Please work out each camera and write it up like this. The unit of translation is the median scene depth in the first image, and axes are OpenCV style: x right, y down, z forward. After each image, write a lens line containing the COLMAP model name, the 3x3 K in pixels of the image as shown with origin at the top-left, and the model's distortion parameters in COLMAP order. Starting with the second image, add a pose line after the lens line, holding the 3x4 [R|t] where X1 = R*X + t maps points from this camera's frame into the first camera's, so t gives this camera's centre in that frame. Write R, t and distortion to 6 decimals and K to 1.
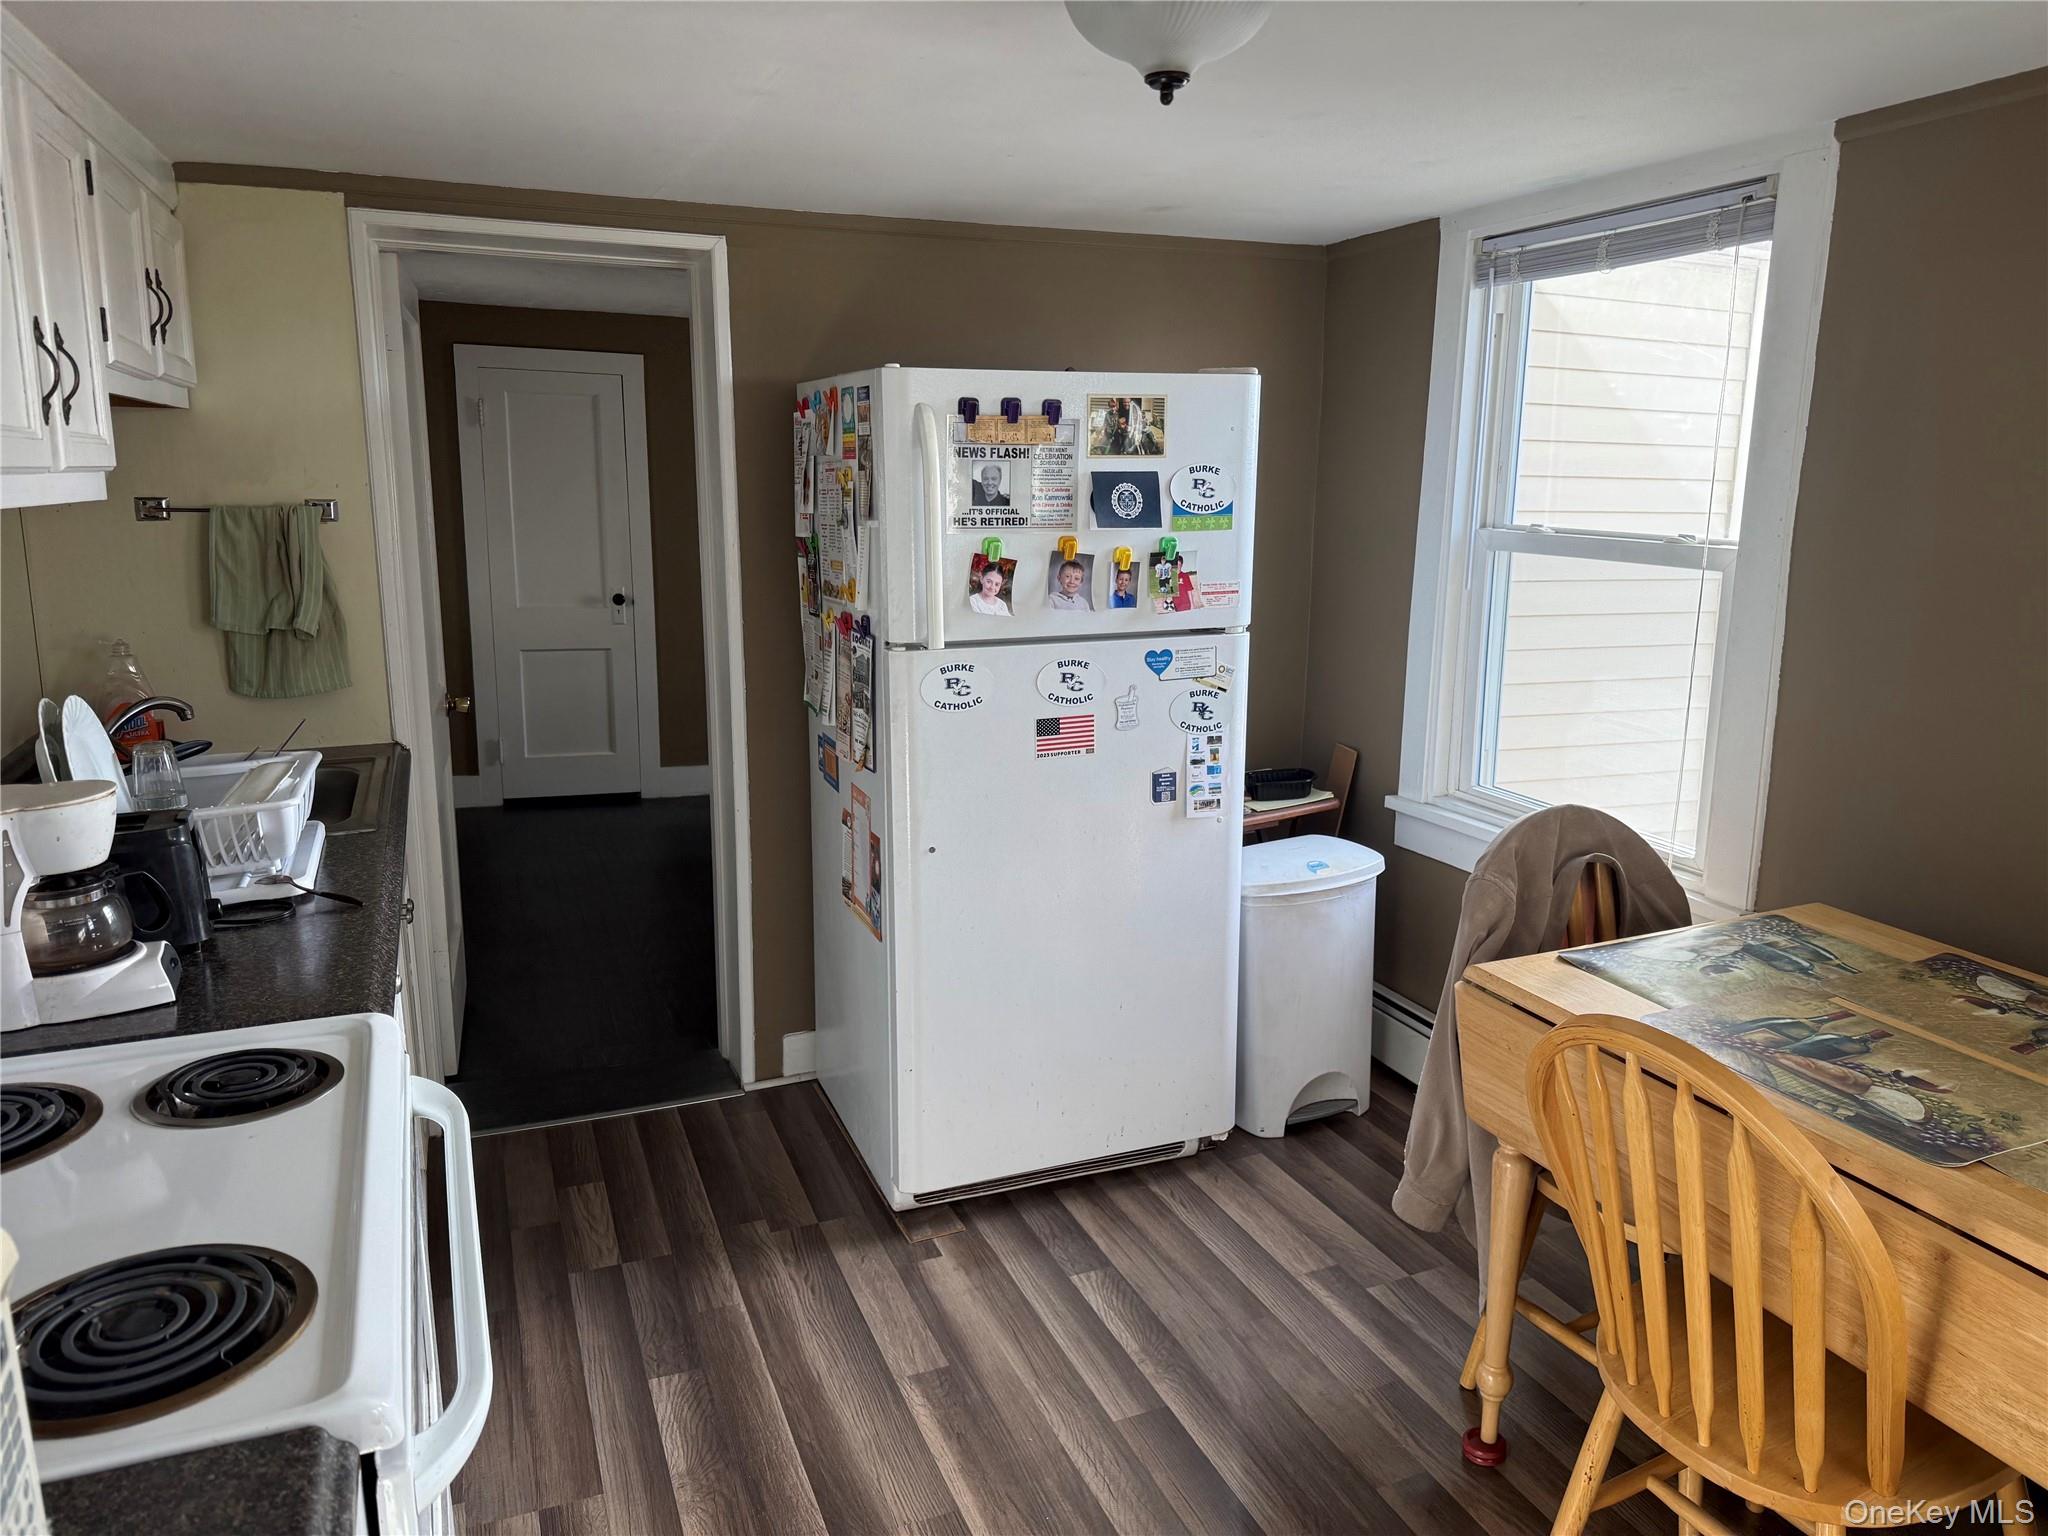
lens RADIAL K [[1460.2, 0, 1034.4], [0, 1460.2, 765.1], [0, 0, 1]] dist [0.060763, -0.047068]
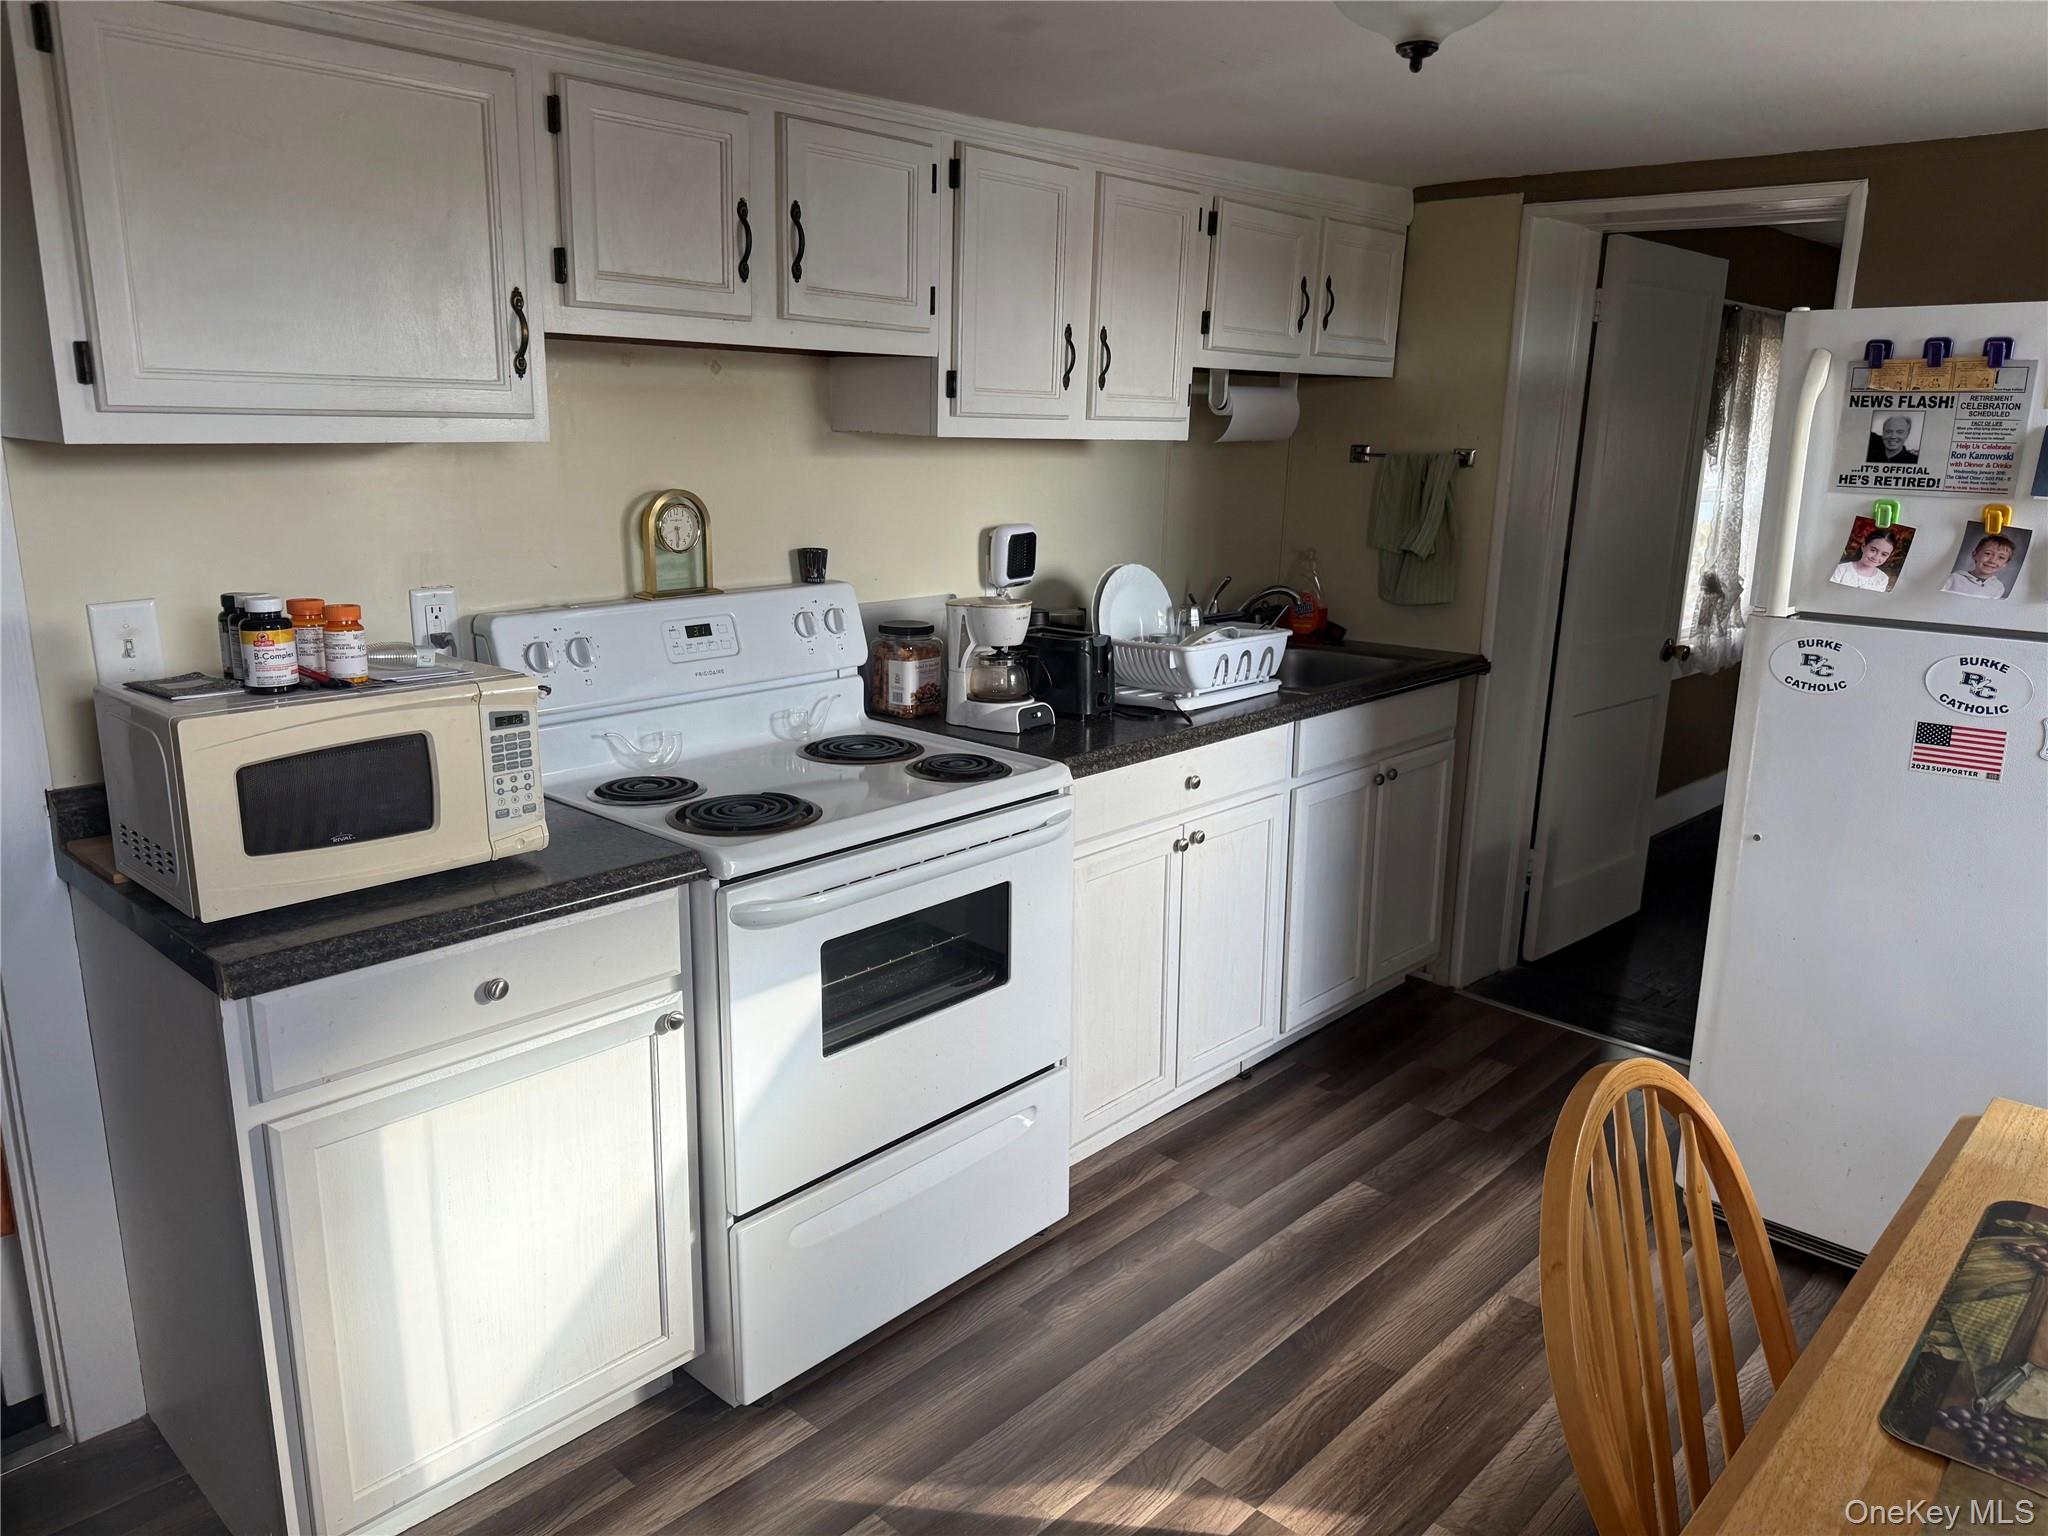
lens RADIAL K [[1460.2, 0, 1027.3], [0, 1460.2, 769.0], [0, 0, 1]] dist [0.060763, -0.047068]
pose [[0.414620, 0.215765, -0.884045, 0.570958], [-0.198856, 0.969487, 0.143354, -0.026055], [0.888001, 0.116360, 0.444875, 0.175604]]
